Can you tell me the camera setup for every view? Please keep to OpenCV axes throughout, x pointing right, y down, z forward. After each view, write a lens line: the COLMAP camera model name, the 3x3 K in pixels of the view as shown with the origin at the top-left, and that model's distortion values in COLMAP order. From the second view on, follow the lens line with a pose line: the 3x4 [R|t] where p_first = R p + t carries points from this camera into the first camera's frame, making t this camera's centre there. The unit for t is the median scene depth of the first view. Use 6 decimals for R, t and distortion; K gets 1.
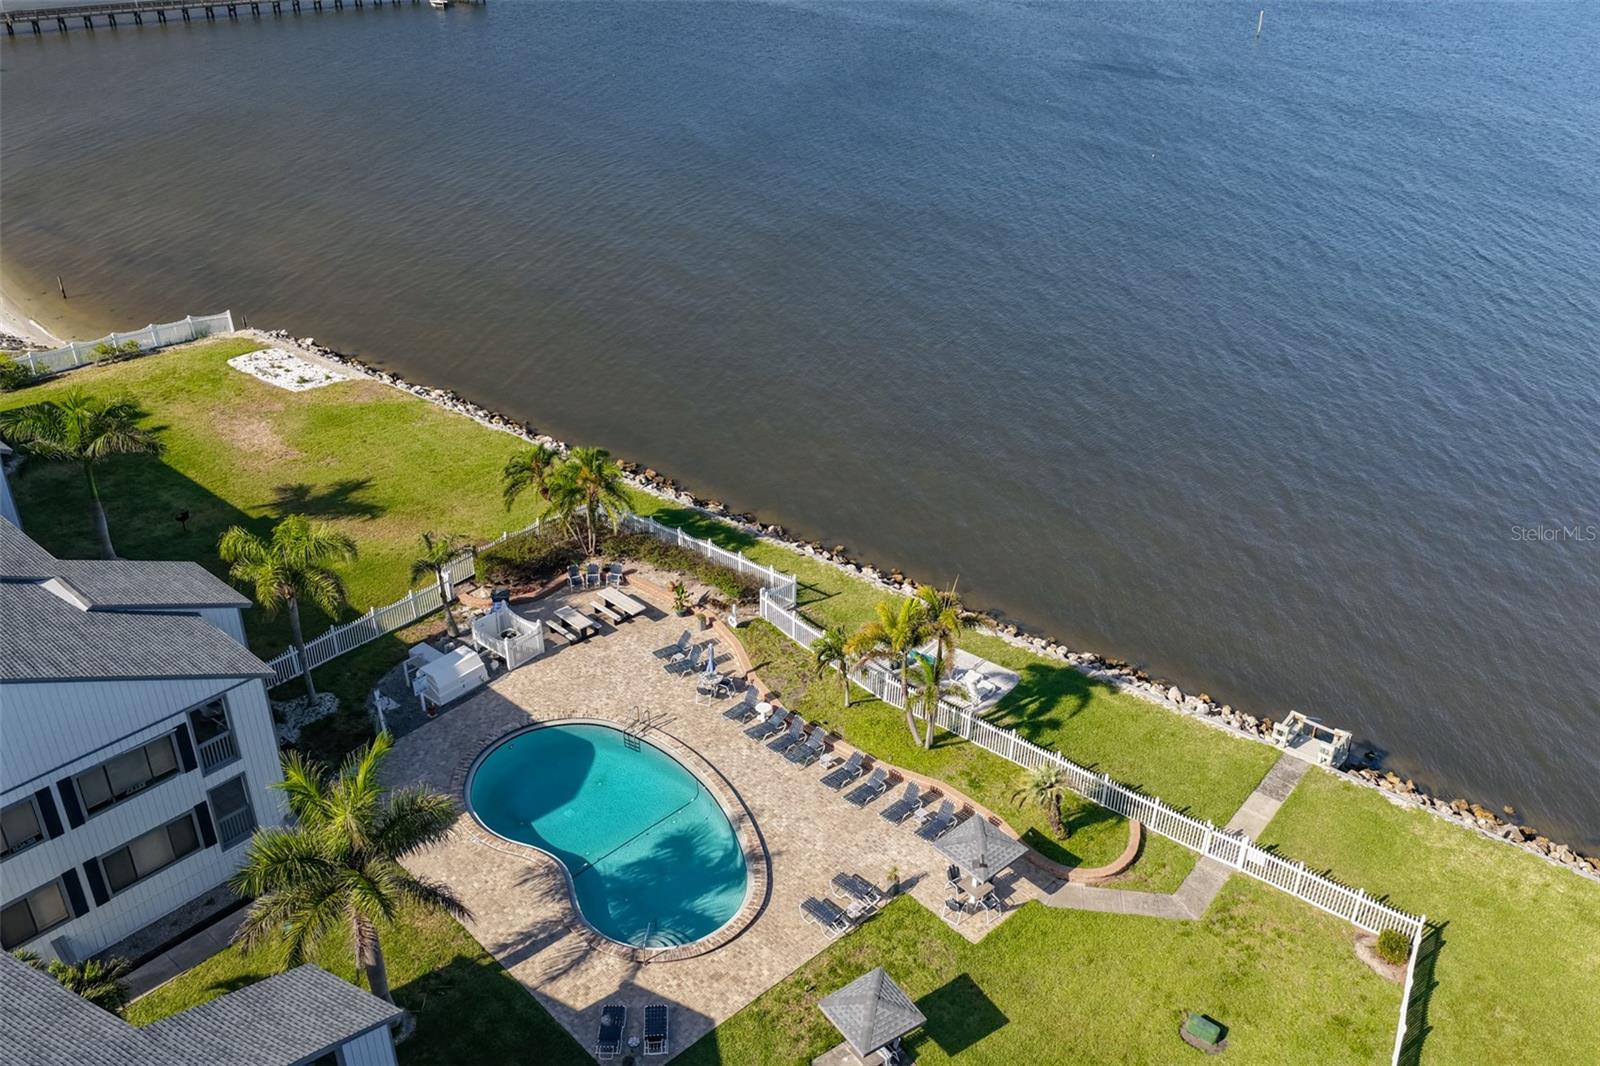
lens RADIAL K [[1323.7, 0, 800.0], [0, 1323.7, 533.0], [0, 0, 1]] dist [-0.005886, 0.017328]
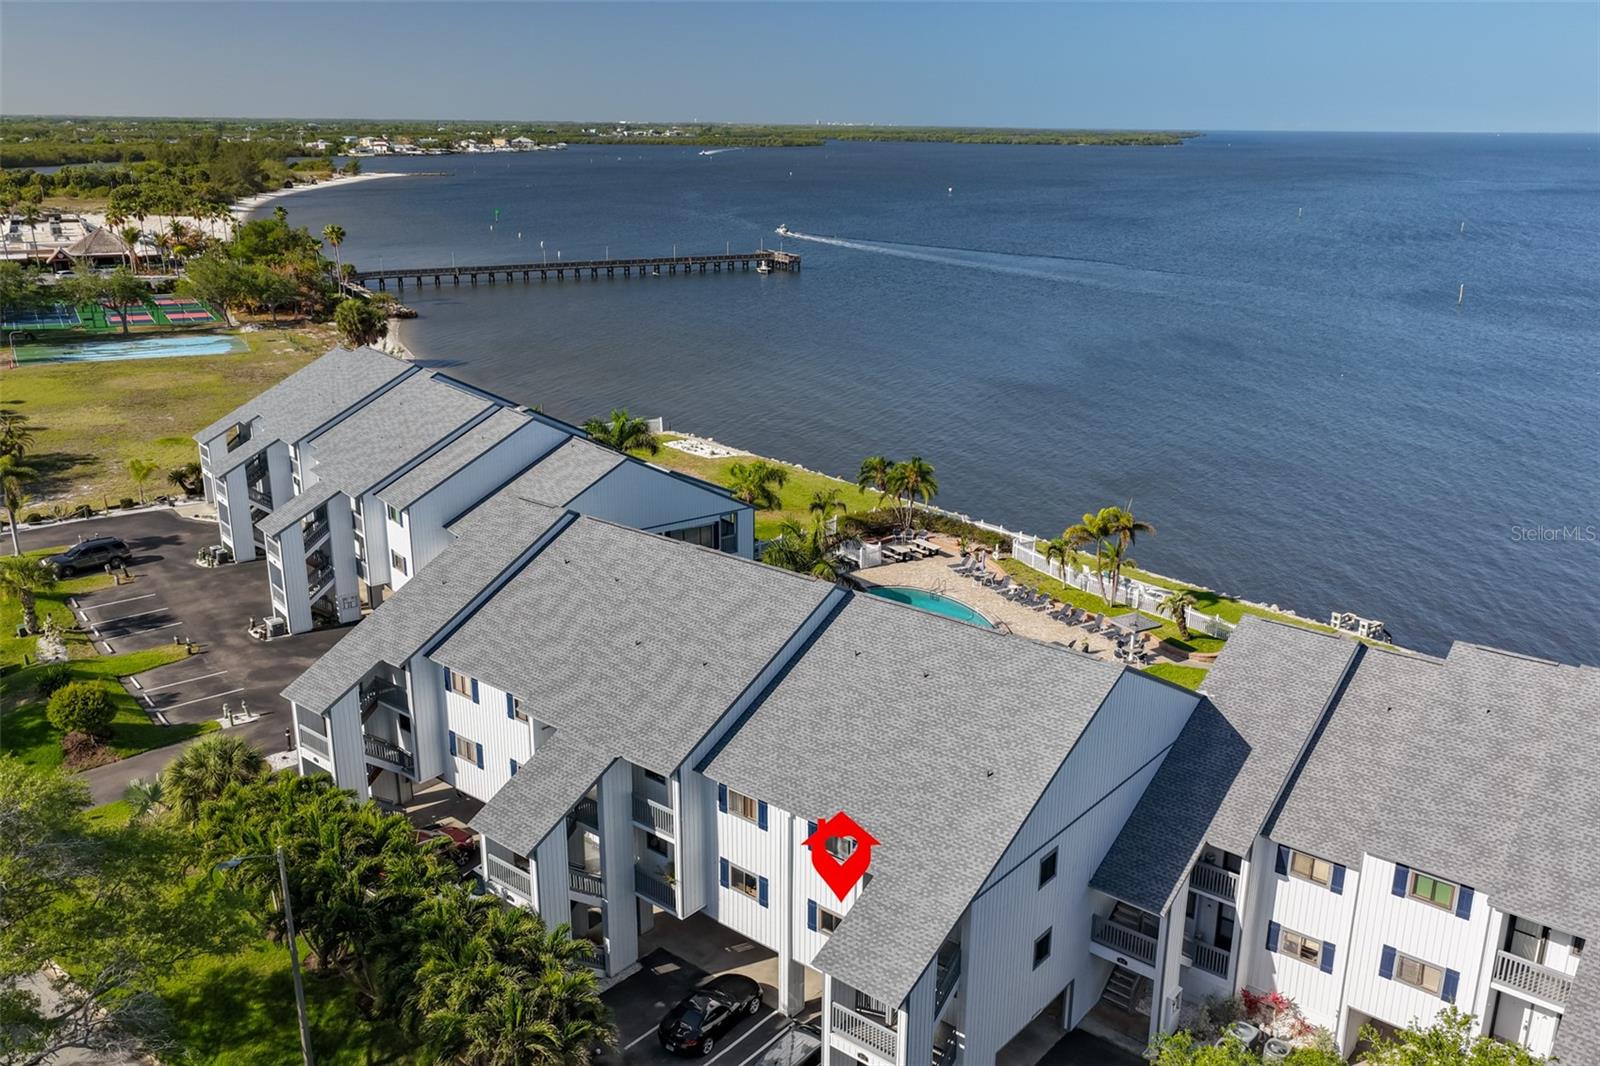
lens RADIAL K [[1323.7, 0, 800.0], [0, 1323.7, 533.0], [0, 0, 1]] dist [-0.005886, 0.017328]
pose [[0.981655, 0.055588, -0.182383, 0.008295], [-0.093236, 0.974339, -0.204866, 0.391131], [0.166315, 0.218112, 0.961648, -0.607467]]
